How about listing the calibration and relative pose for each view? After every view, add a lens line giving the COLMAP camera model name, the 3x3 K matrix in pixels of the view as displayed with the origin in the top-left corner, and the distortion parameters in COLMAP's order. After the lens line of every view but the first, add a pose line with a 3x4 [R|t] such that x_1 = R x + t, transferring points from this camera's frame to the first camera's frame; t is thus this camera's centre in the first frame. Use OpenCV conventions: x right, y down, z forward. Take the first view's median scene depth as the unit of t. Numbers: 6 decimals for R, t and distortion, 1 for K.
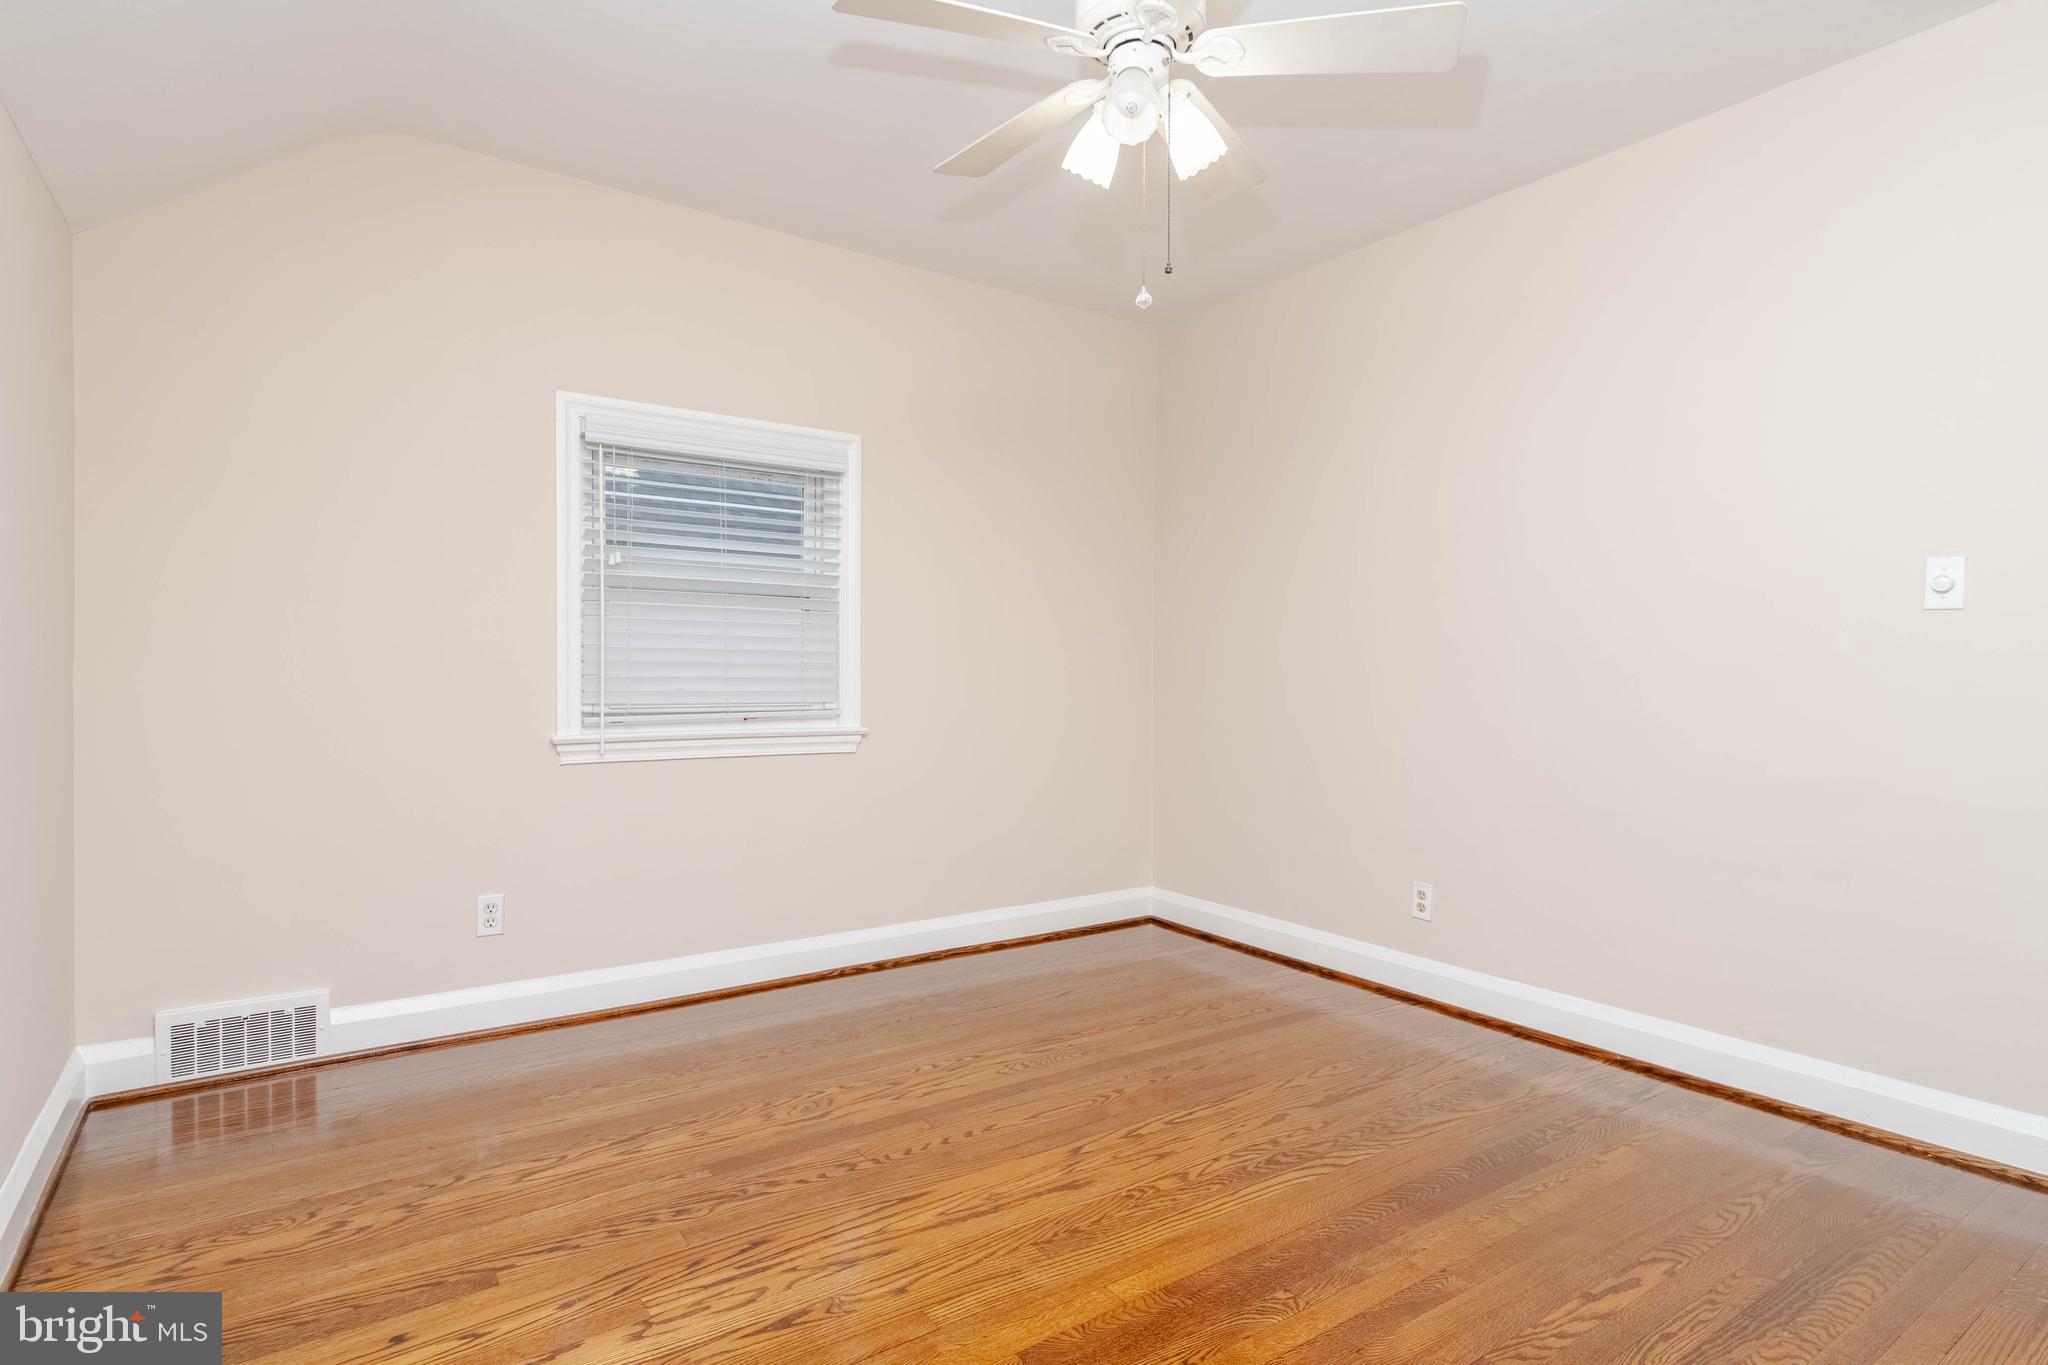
lens RADIAL K [[1028.0, 0, 1024.0], [0, 1028.0, 682.5], [0, 0, 1]] dist [-0.000284, -0.000318]
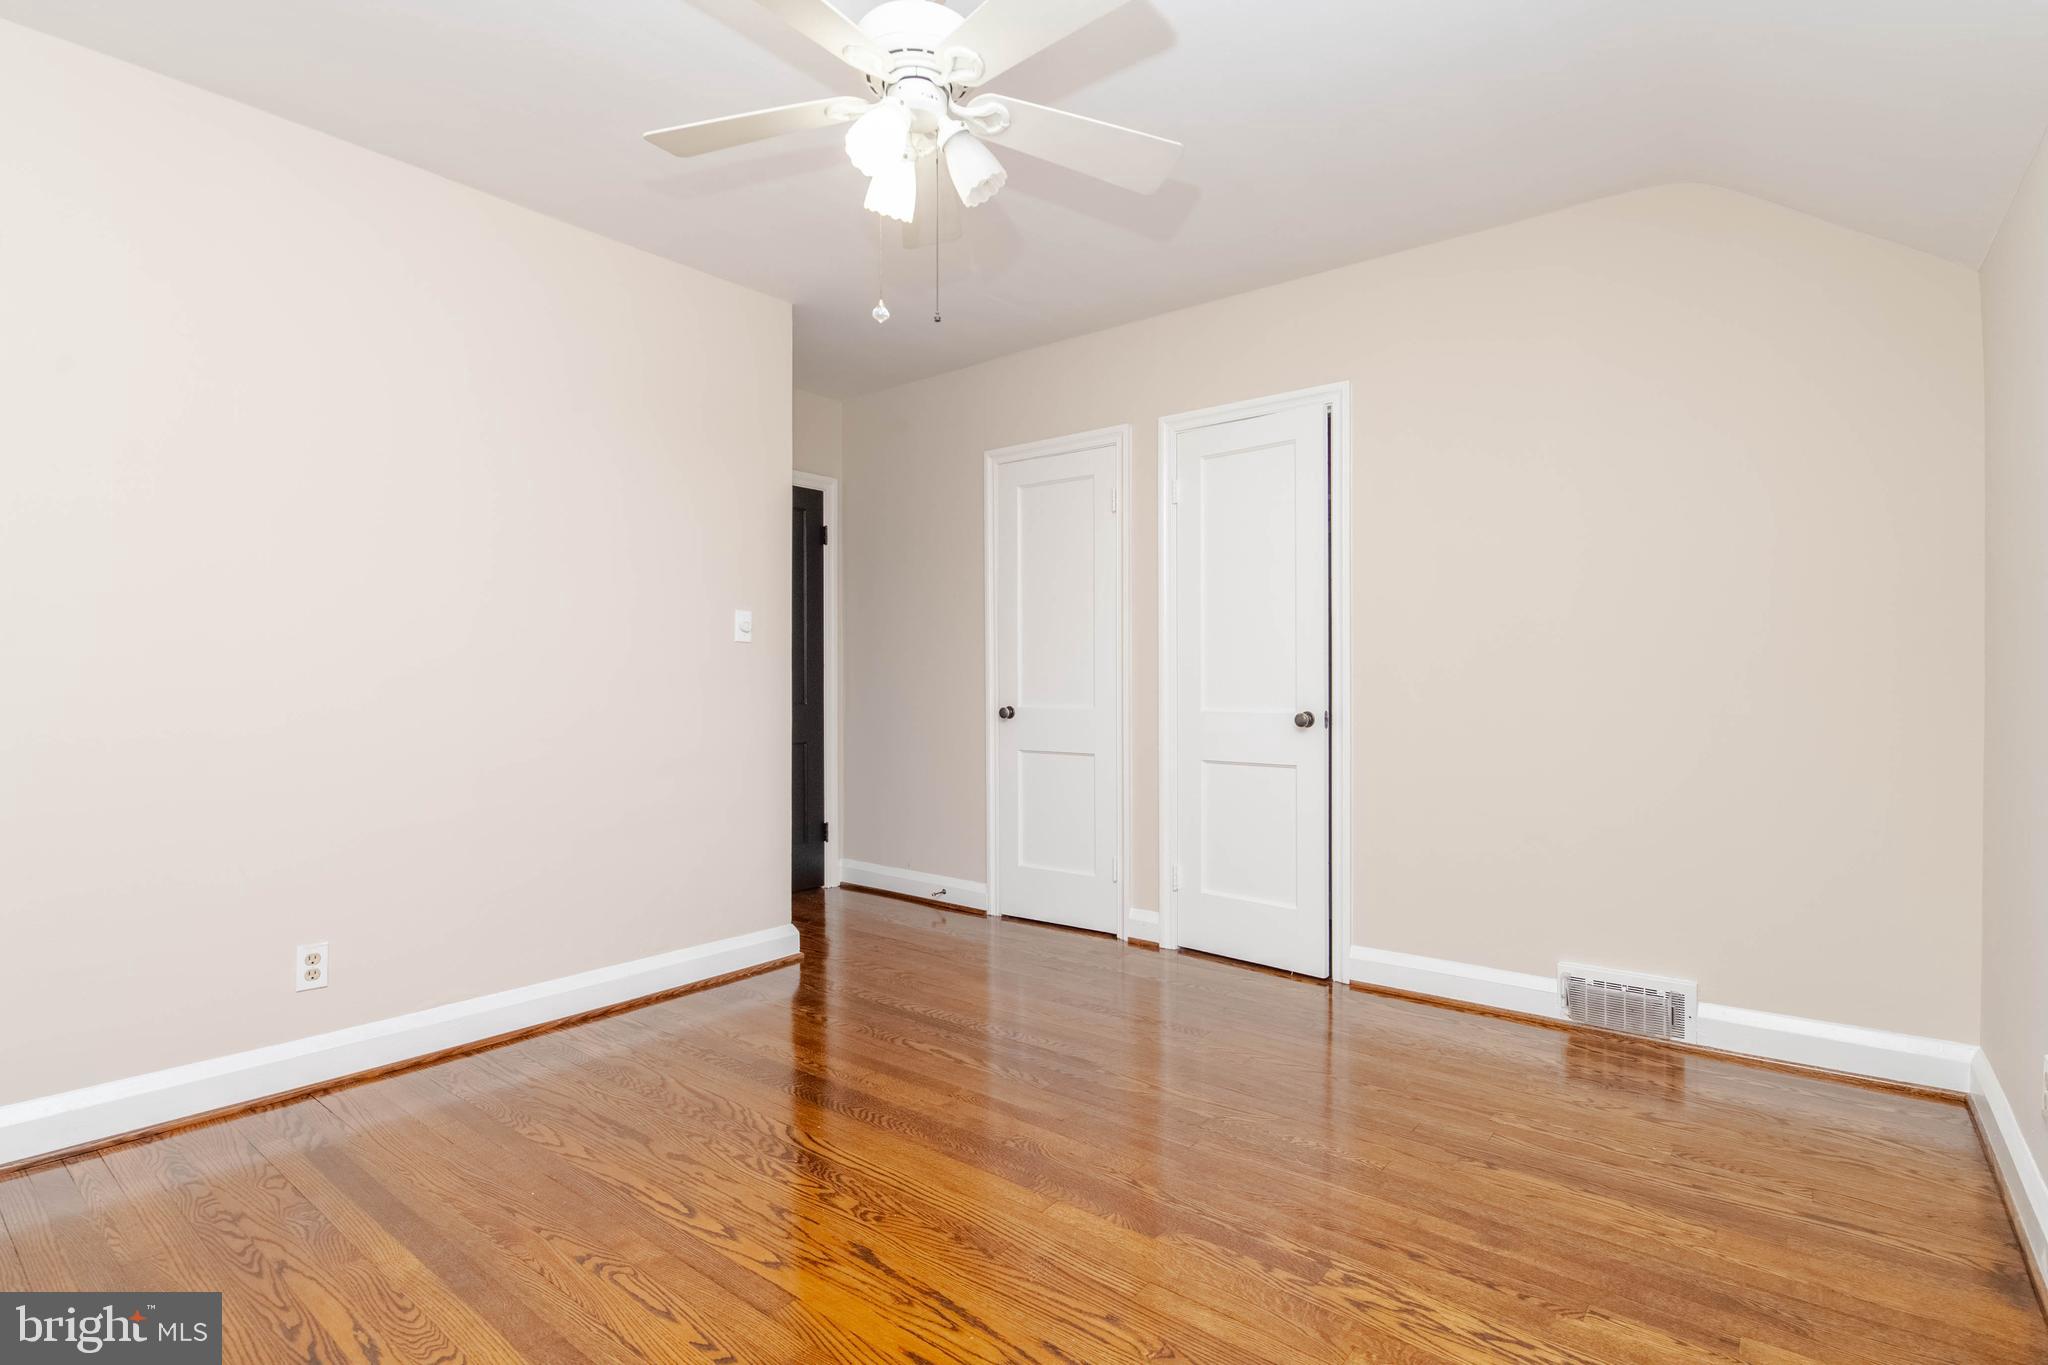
lens RADIAL K [[970.3, 0, 1033.5], [0, 970.3, 672.7], [0, 0, 1]] dist [-0.009429, -0.000650]
pose [[-0.269248, 0.002558, 0.963067, -0.652297], [0.011601, 0.999933, 0.000588, -0.014949], [-0.963001, 0.011331, -0.269260, 0.868623]]
